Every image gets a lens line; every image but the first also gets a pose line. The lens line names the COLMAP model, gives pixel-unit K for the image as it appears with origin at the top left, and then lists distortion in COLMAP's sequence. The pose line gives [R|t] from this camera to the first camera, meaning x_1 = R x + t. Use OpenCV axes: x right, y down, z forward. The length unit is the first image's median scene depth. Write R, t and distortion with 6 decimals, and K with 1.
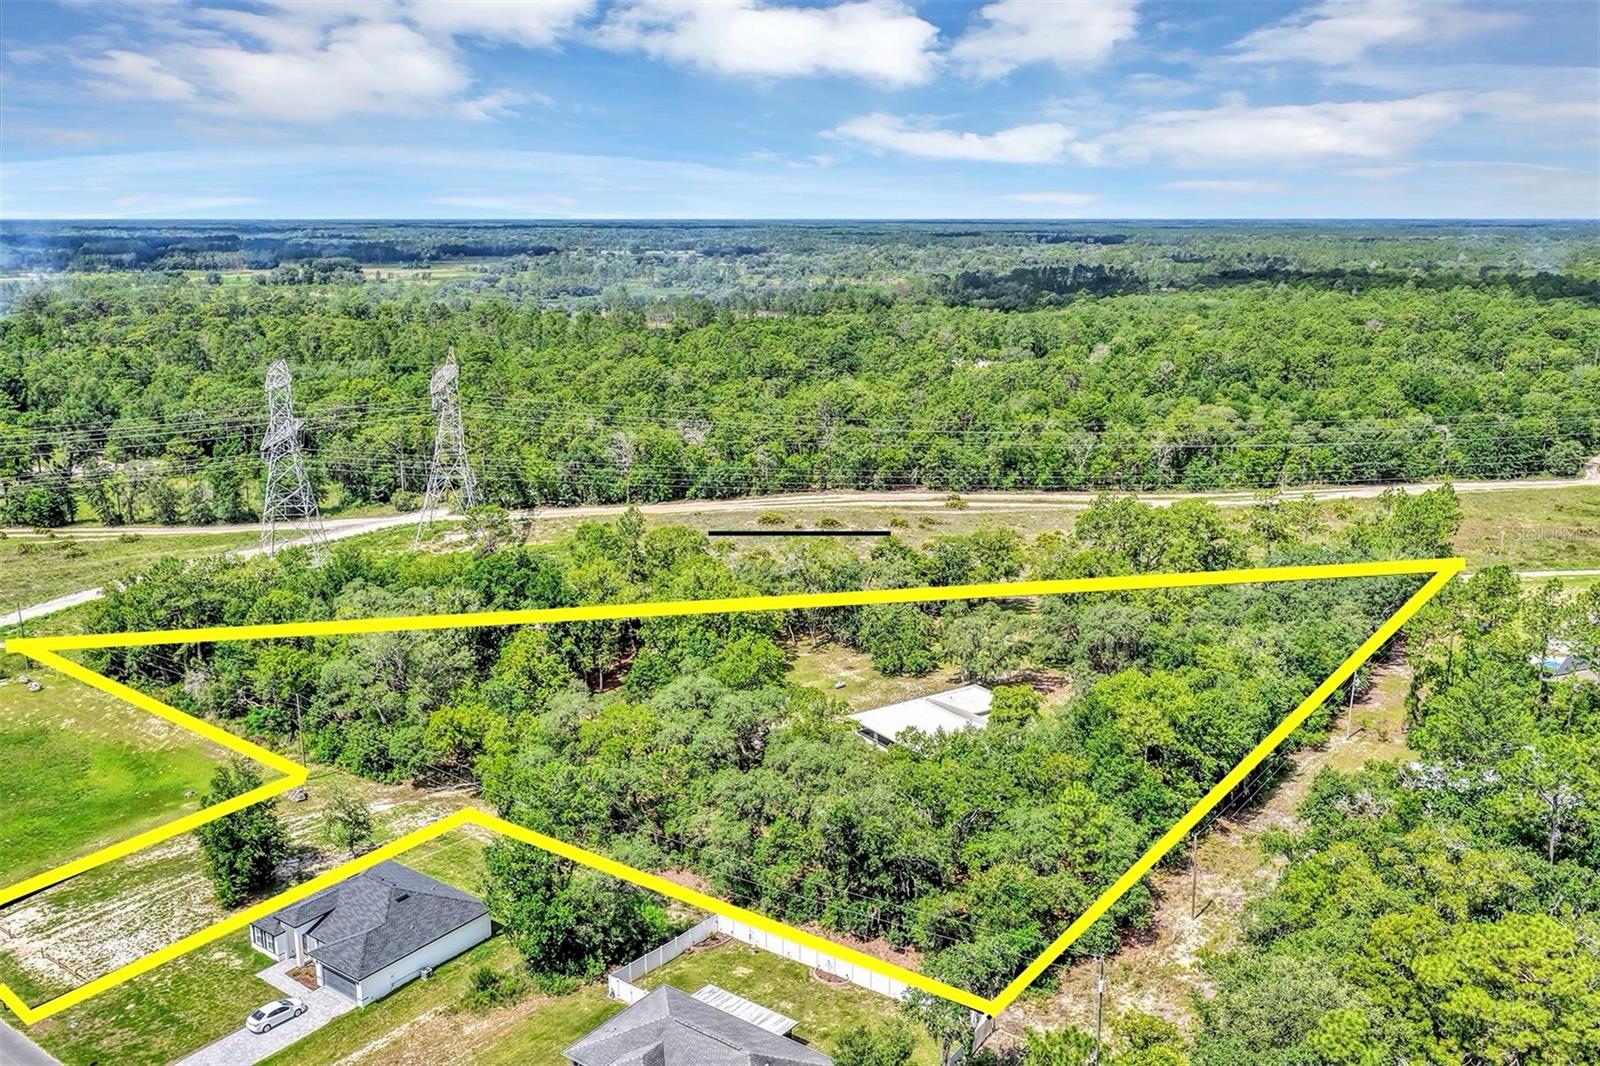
lens RADIAL K [[1372.0, 0, 800.0], [0, 1372.0, 533.0], [0, 0, 1]] dist [0.000839, -0.001315]
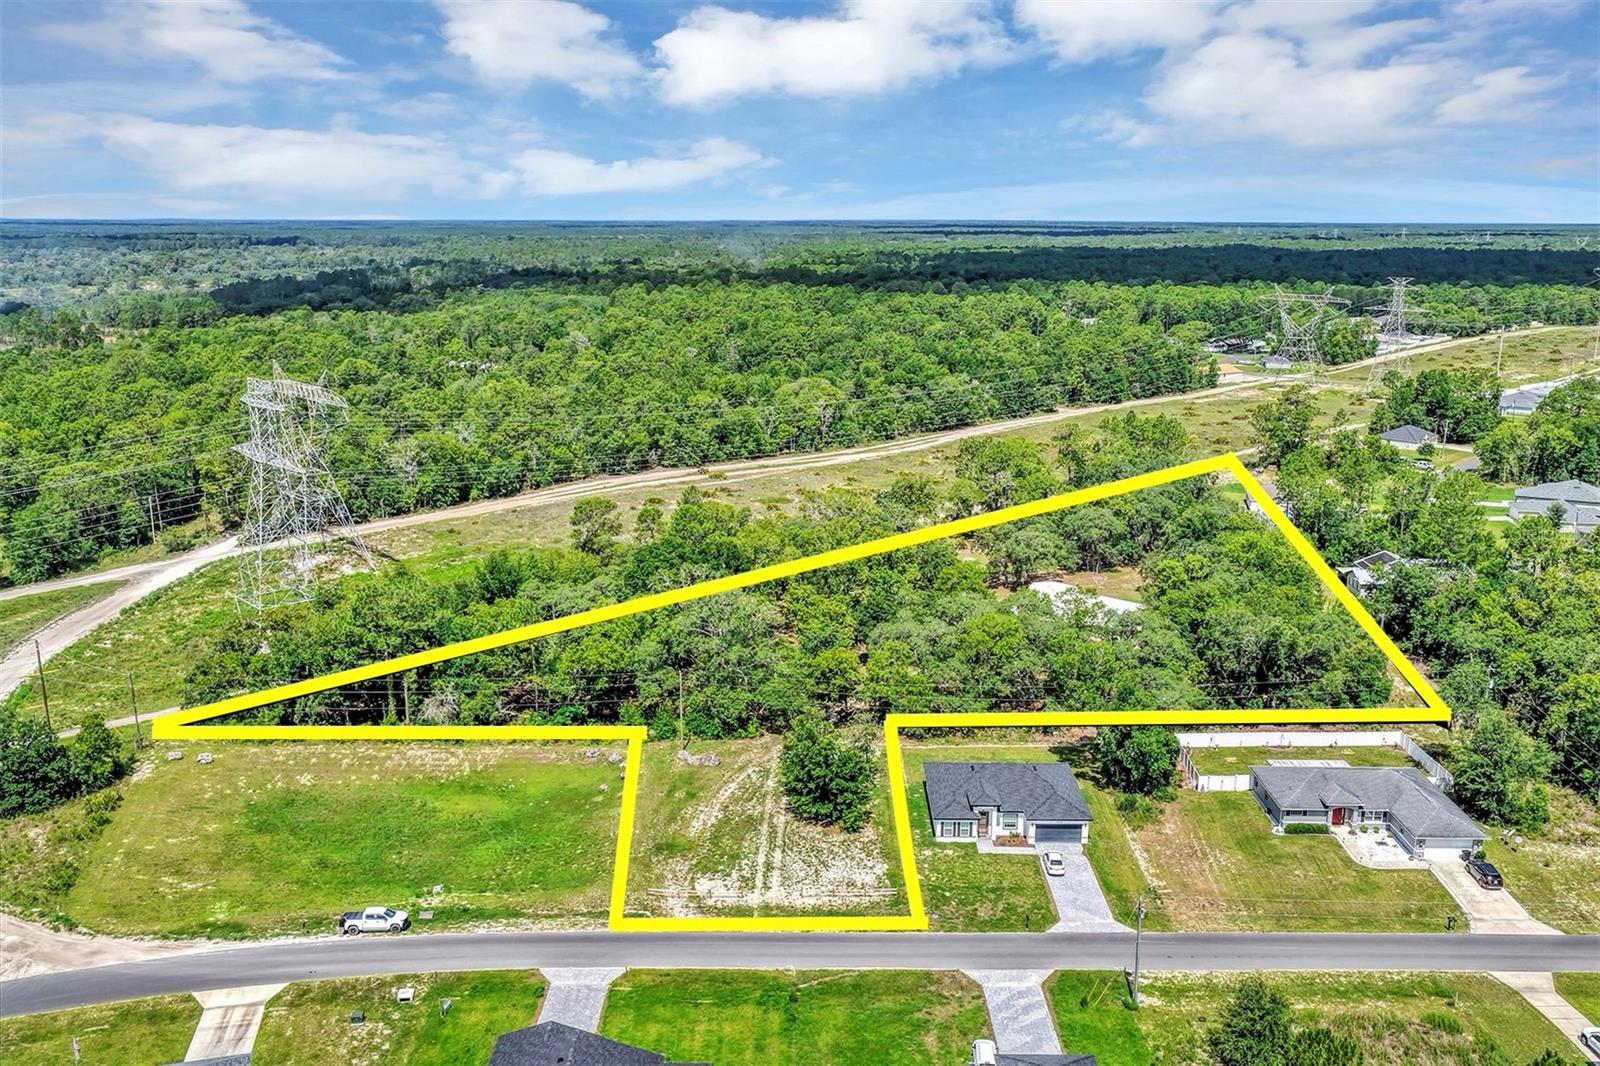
lens RADIAL K [[1372.0, 0, 800.0], [0, 1372.0, 533.0], [0, 0, 1]] dist [0.000839, -0.001315]
pose [[0.805344, -0.130563, 0.578251, -0.475027], [0.131355, 0.990499, 0.040703, -0.010678], [-0.578072, 0.043176, 0.814843, 0.038898]]
